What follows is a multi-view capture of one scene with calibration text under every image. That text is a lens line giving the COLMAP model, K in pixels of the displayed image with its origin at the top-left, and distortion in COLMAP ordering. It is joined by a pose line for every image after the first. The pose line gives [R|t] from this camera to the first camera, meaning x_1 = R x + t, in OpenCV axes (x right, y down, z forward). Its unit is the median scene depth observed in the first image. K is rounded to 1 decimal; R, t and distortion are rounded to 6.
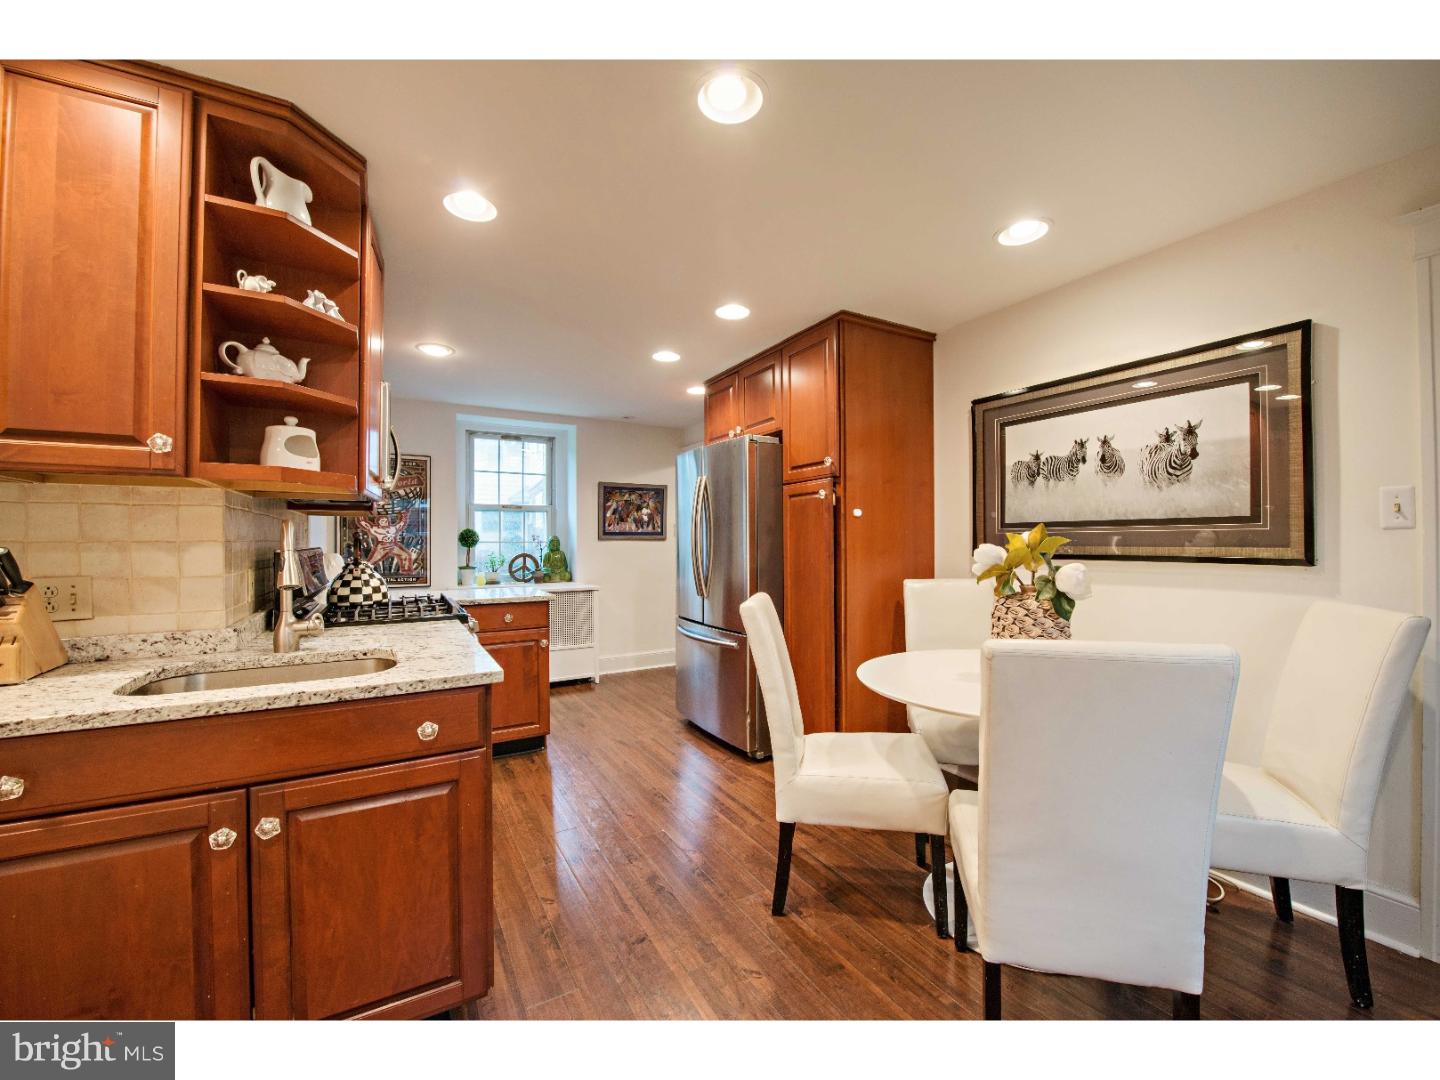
lens RADIAL K [[574.6, 0, 720.0], [0, 574.6, 540.0], [0, 0, 1]] dist [-0.023722, -0.000146]
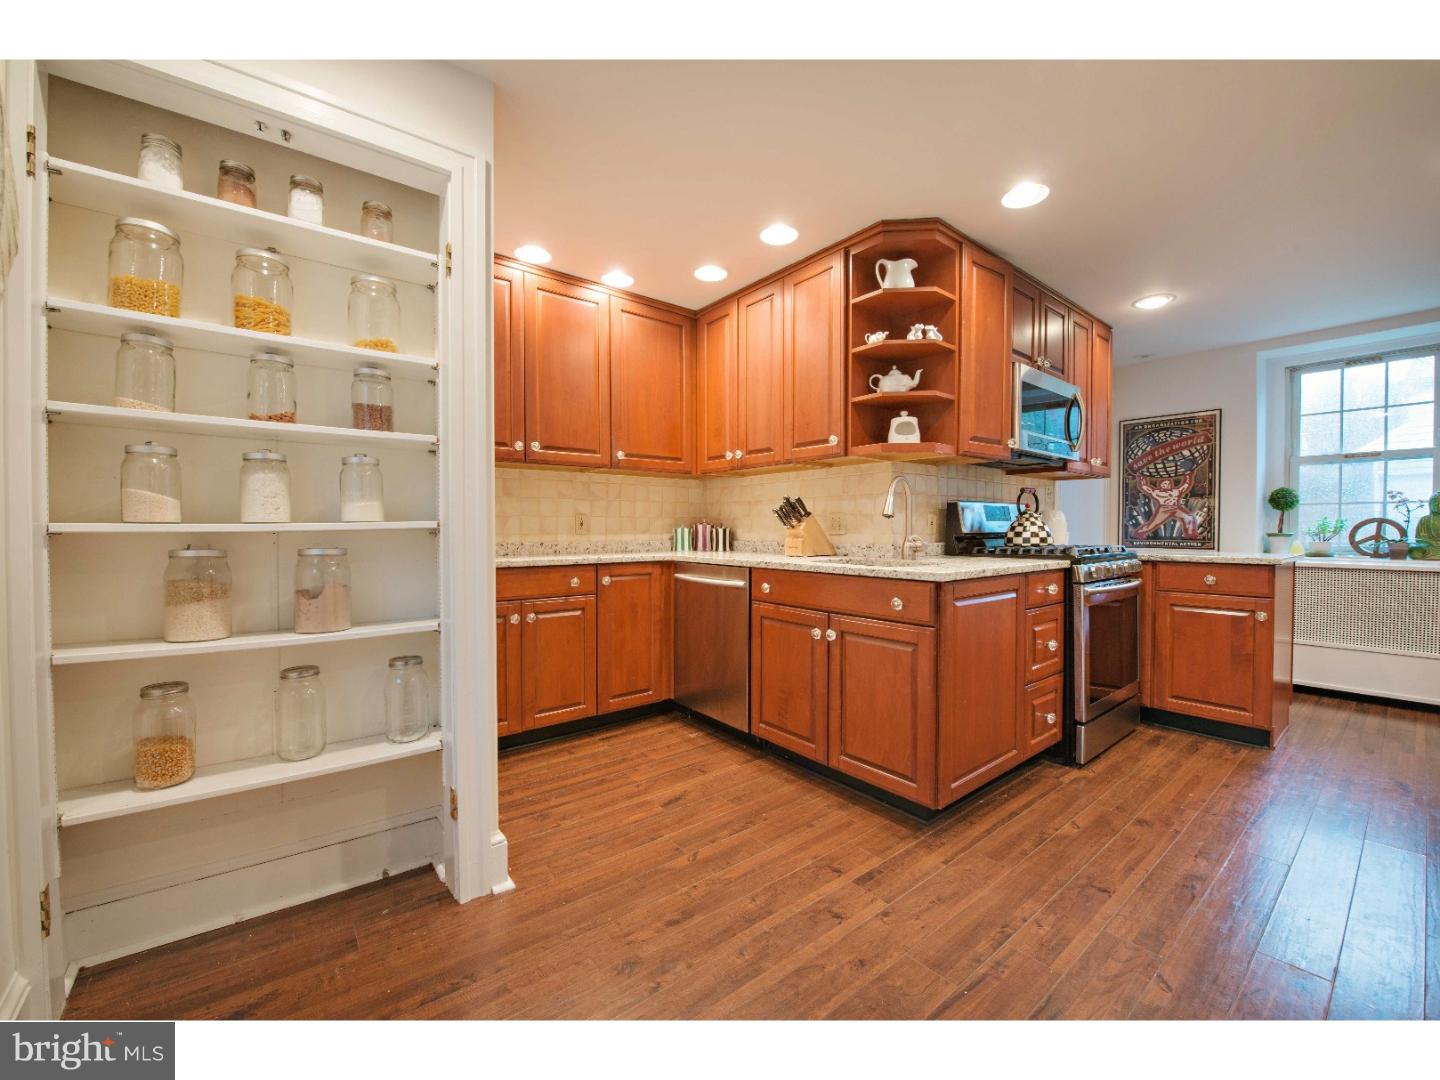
lens RADIAL K [[574.6, 0, 720.0], [0, 574.6, 540.0], [0, 0, 1]] dist [-0.023722, -0.000146]
pose [[0.143008, 0.025546, -0.989392, 0.740154], [0.003194, 0.999650, 0.026272, 0.096313], [0.989716, -0.006917, 0.142876, 0.247266]]
